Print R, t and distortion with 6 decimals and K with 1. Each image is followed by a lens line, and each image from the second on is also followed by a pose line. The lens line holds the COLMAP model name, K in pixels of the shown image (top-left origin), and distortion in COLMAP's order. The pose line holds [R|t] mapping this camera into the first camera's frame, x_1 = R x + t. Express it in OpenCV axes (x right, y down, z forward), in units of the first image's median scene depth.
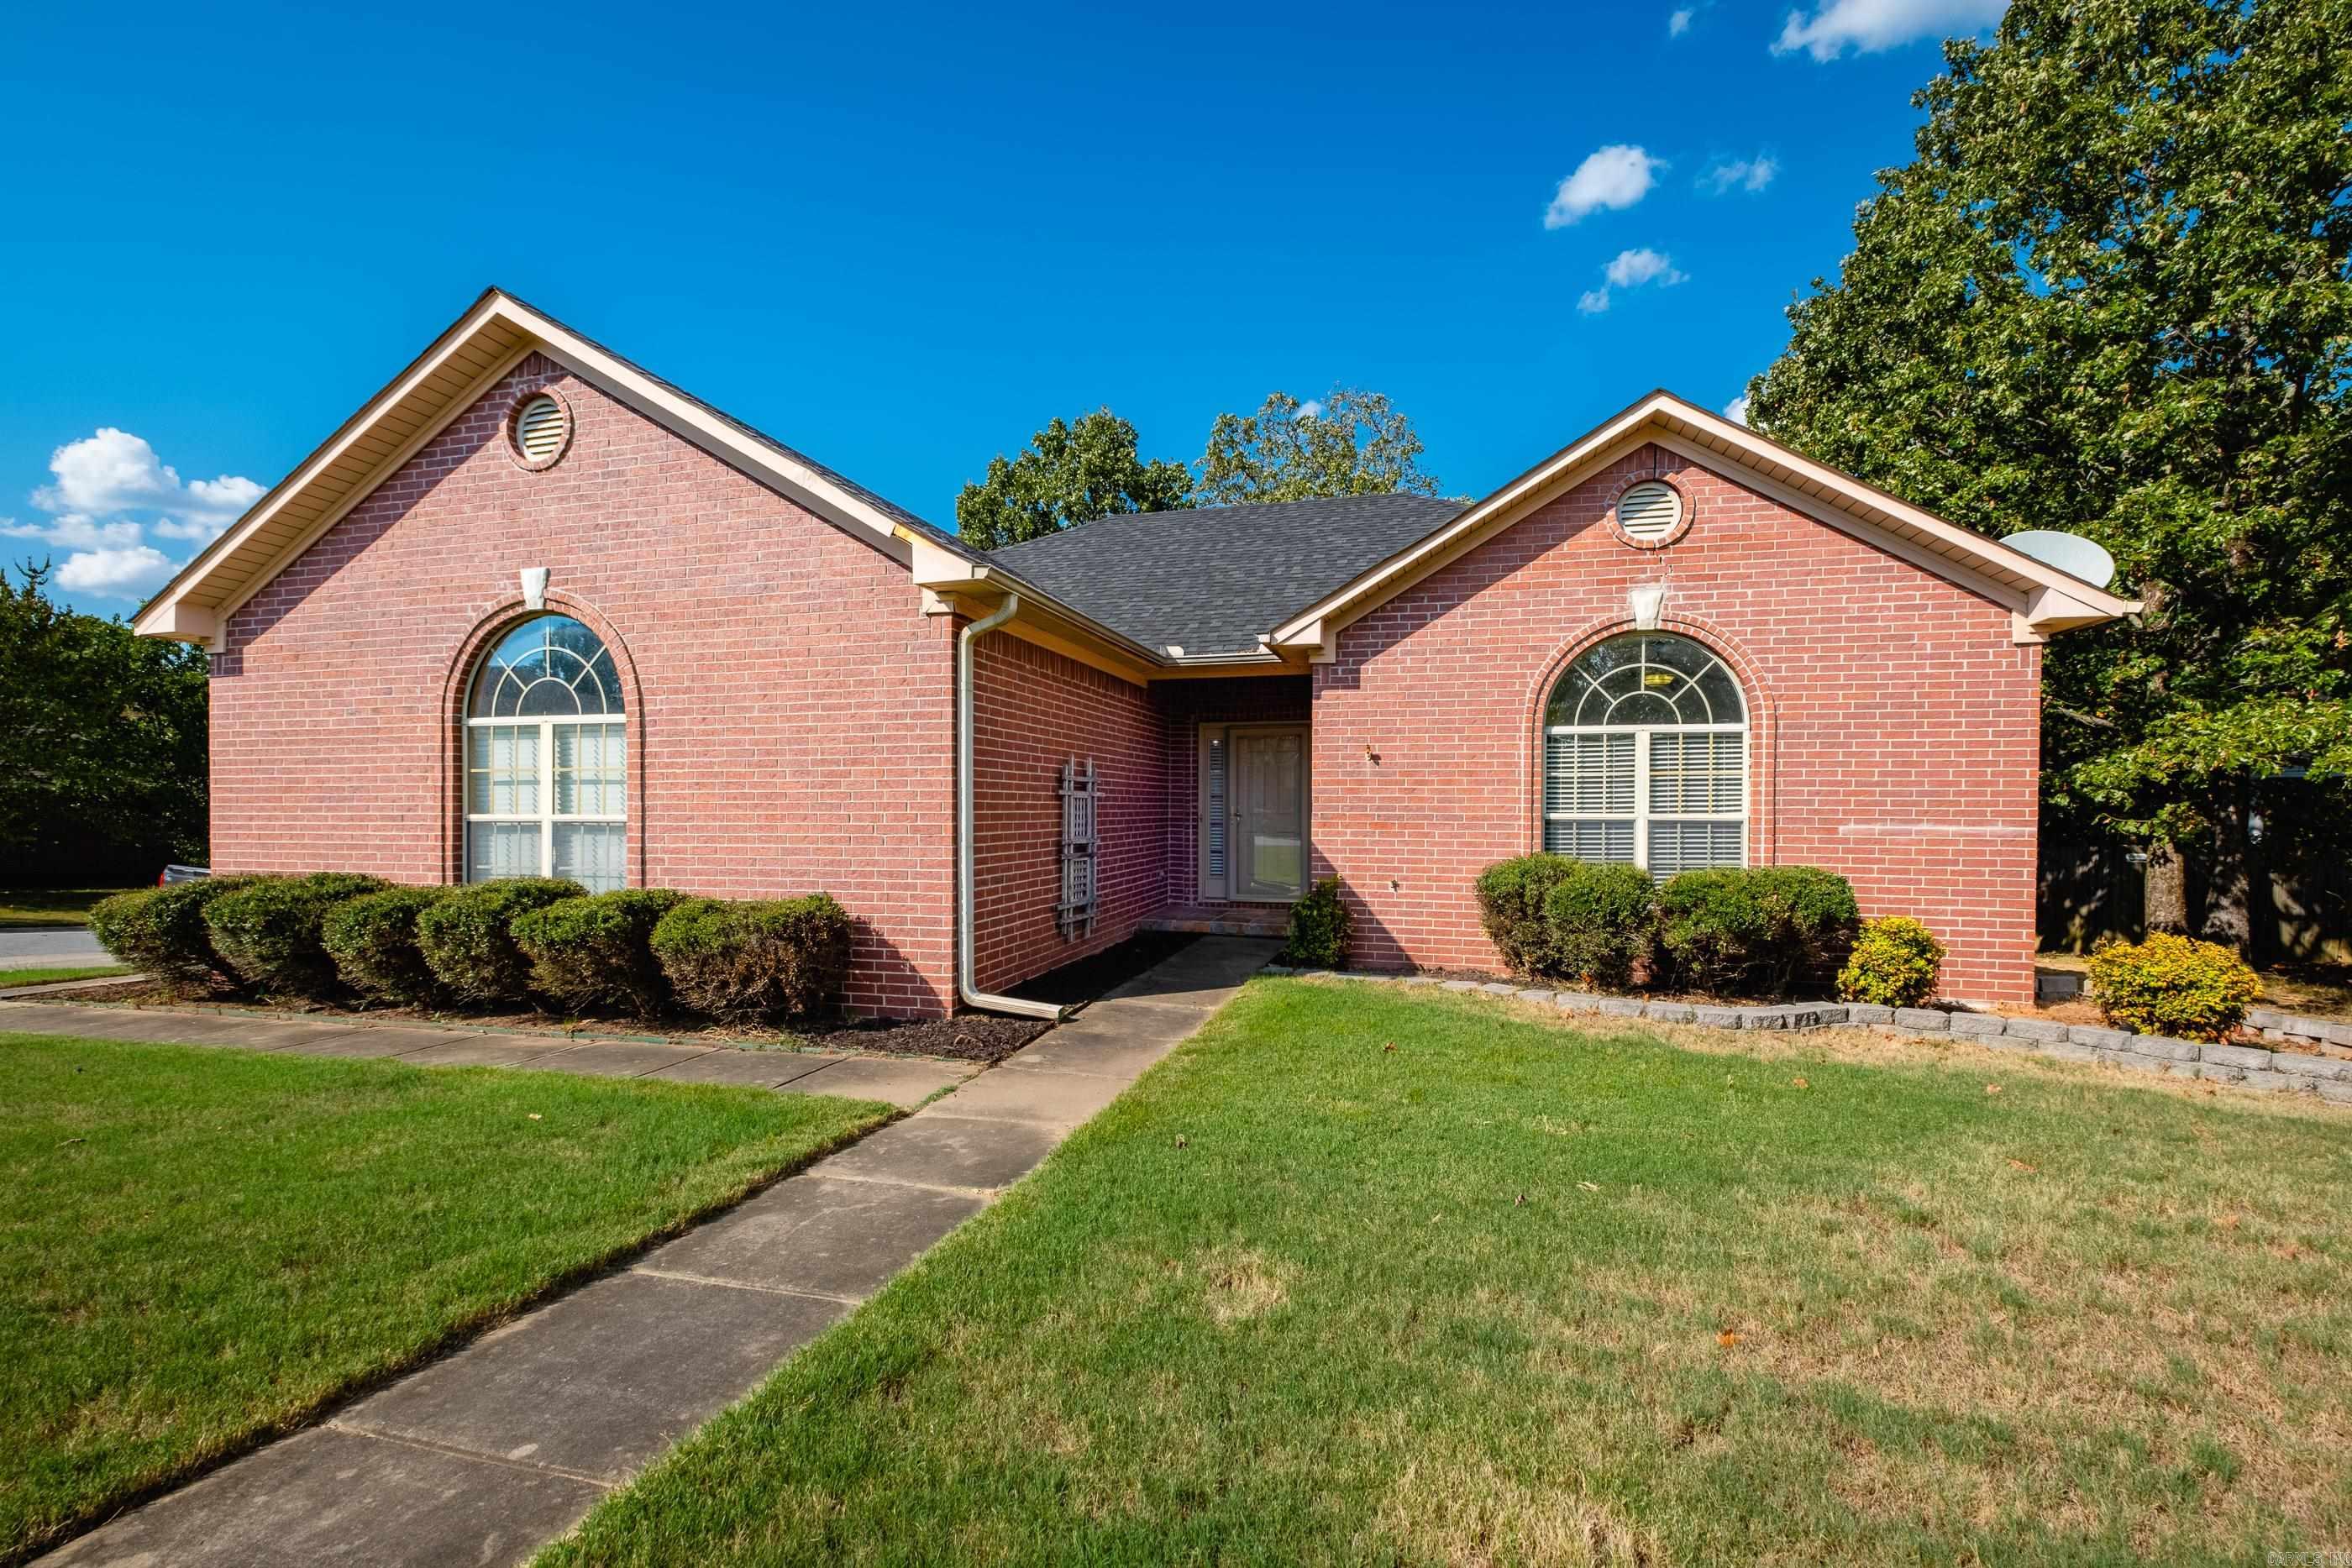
lens RADIAL K [[1007.7, 0, 1196.8], [0, 1007.7, 780.7], [0, 0, 1]] dist [0.013564, -0.008752]
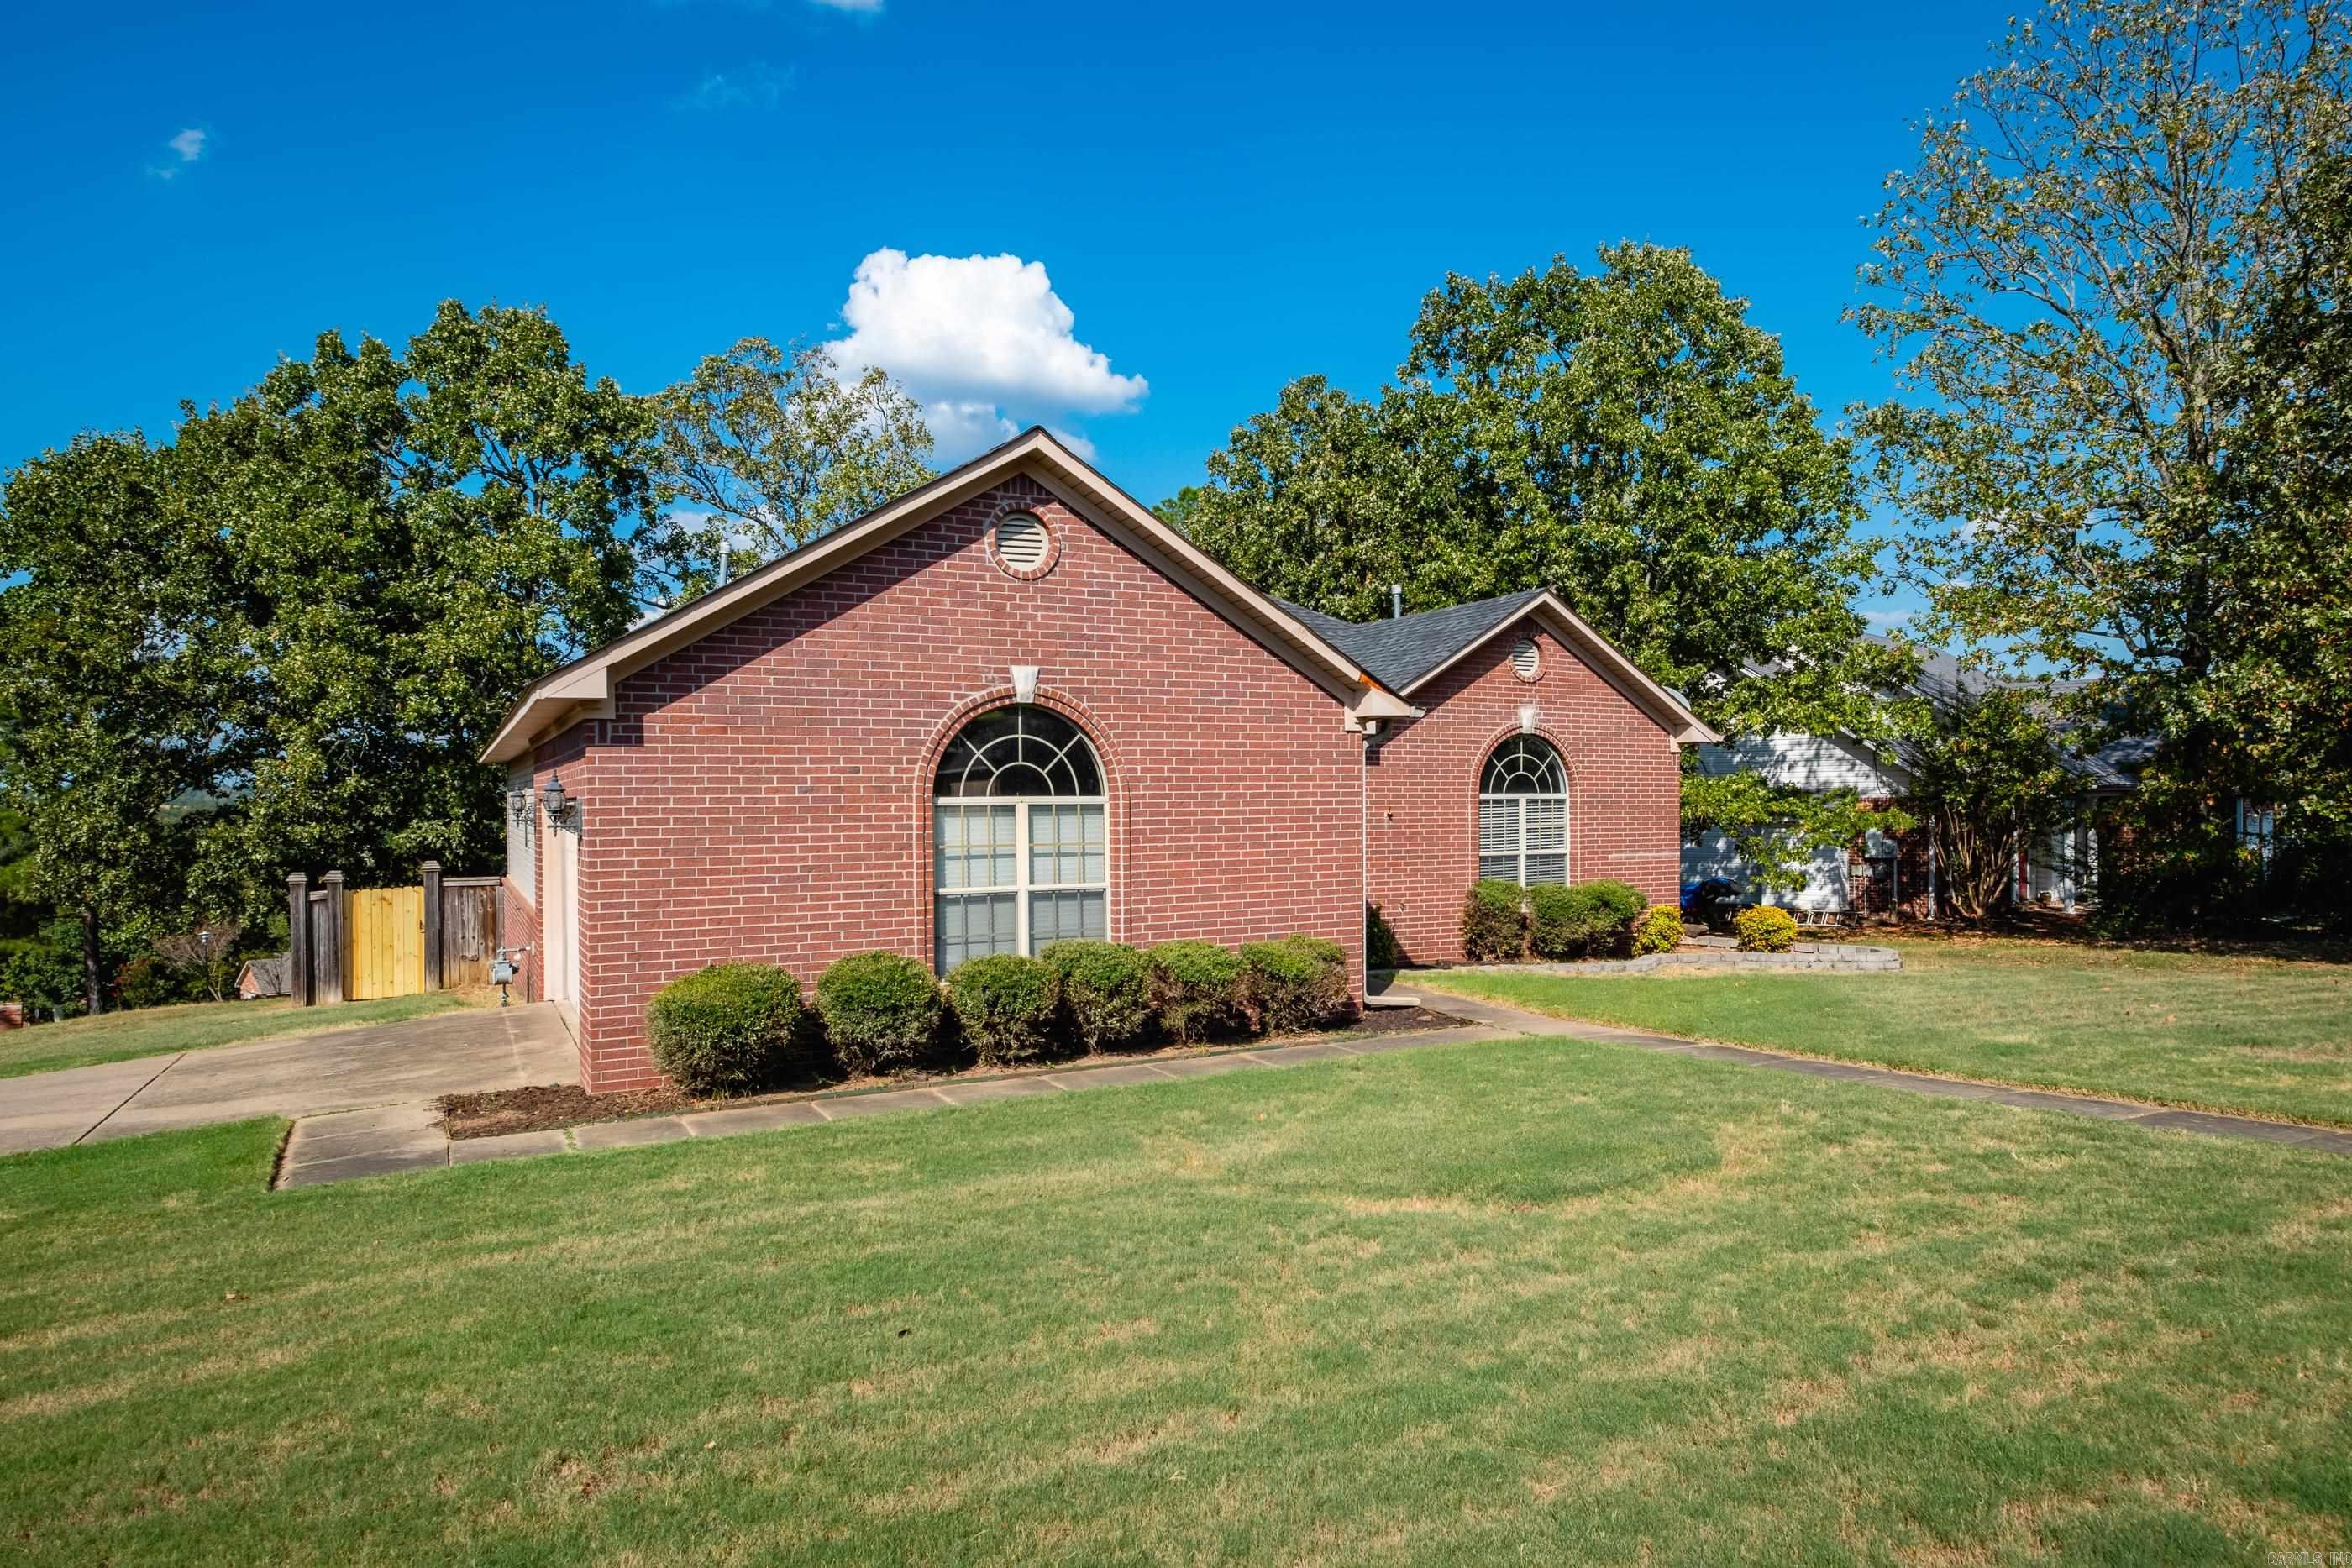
lens RADIAL K [[1400.7, 0, 1145.8], [0, 1400.7, 733.2], [0, 0, 1]] dist [-0.003202, 0.000504]
pose [[0.744547, 0.024077, 0.667135, -1.547354], [-0.009322, 0.999627, -0.025674, -0.094060], [-0.667504, 0.012896, 0.744494, -0.240704]]
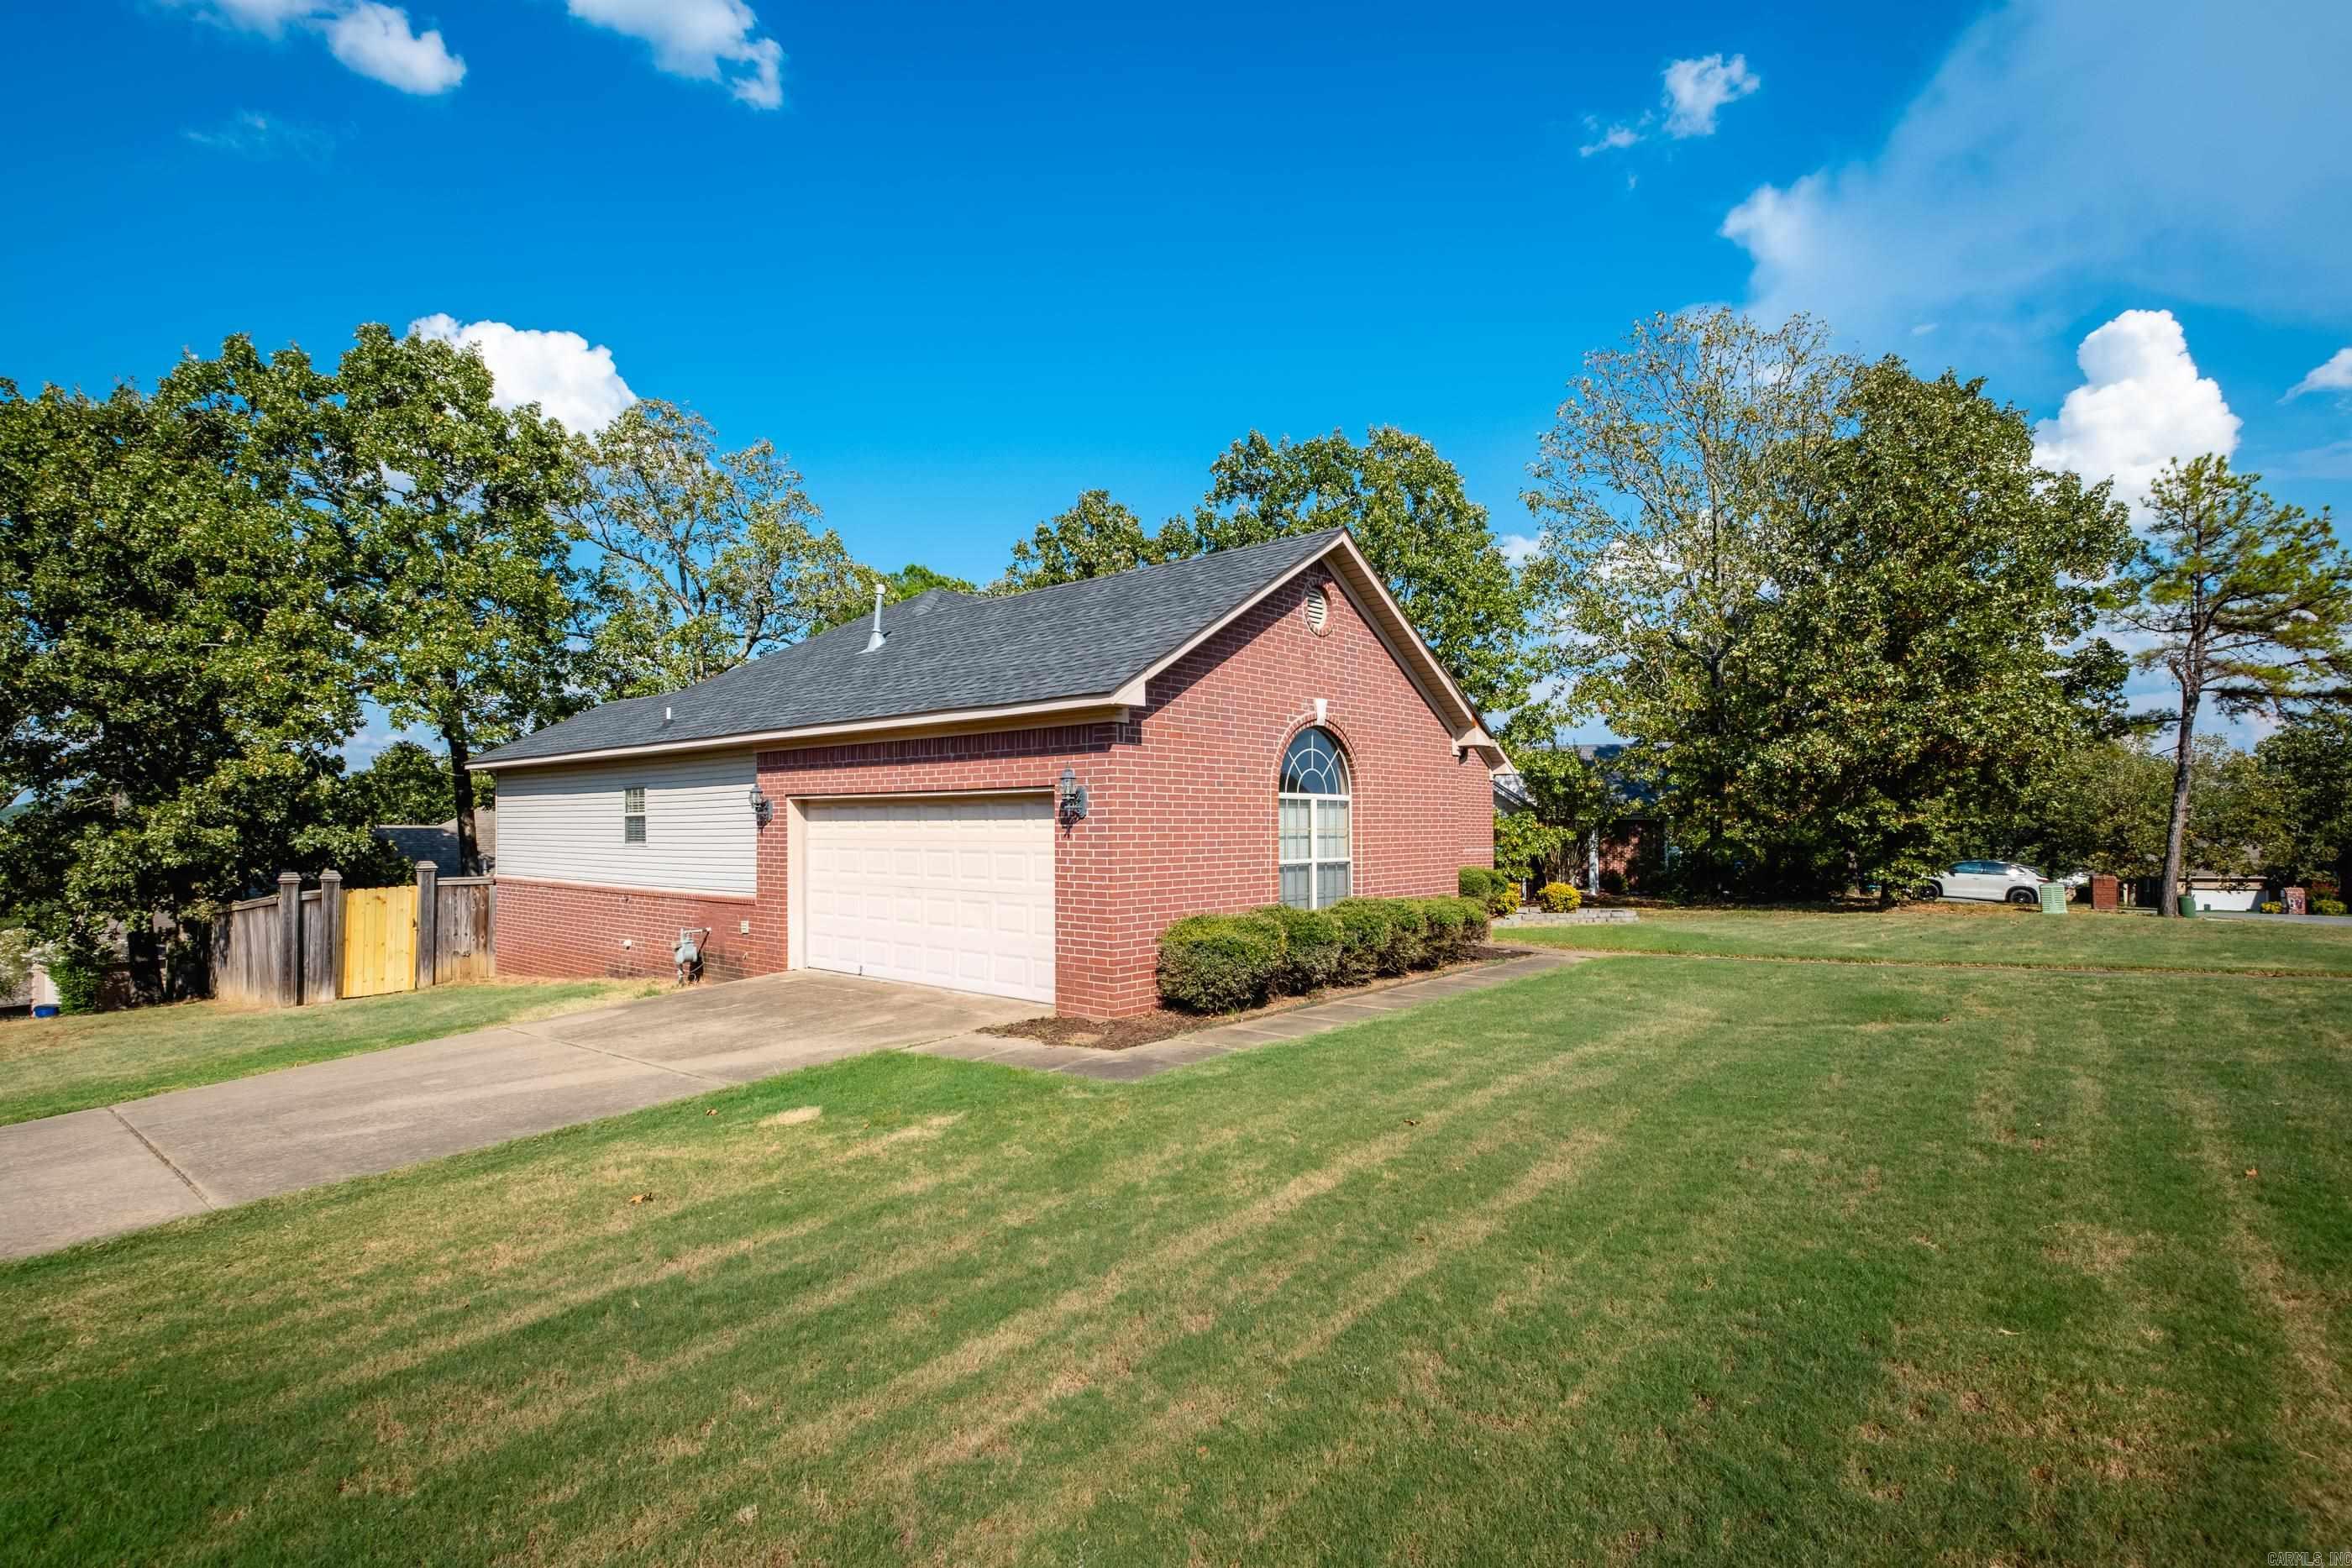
lens RADIAL K [[1130.1, 0, 1166.4], [0, 1130.1, 750.4], [0, 0, 1]] dist [-0.002221, -0.000377]
pose [[0.441314, 0.058675, 0.895432, -2.236040], [-0.023636, 0.998274, -0.053765, -0.031878], [-0.897041, 0.002563, 0.441939, 0.436373]]
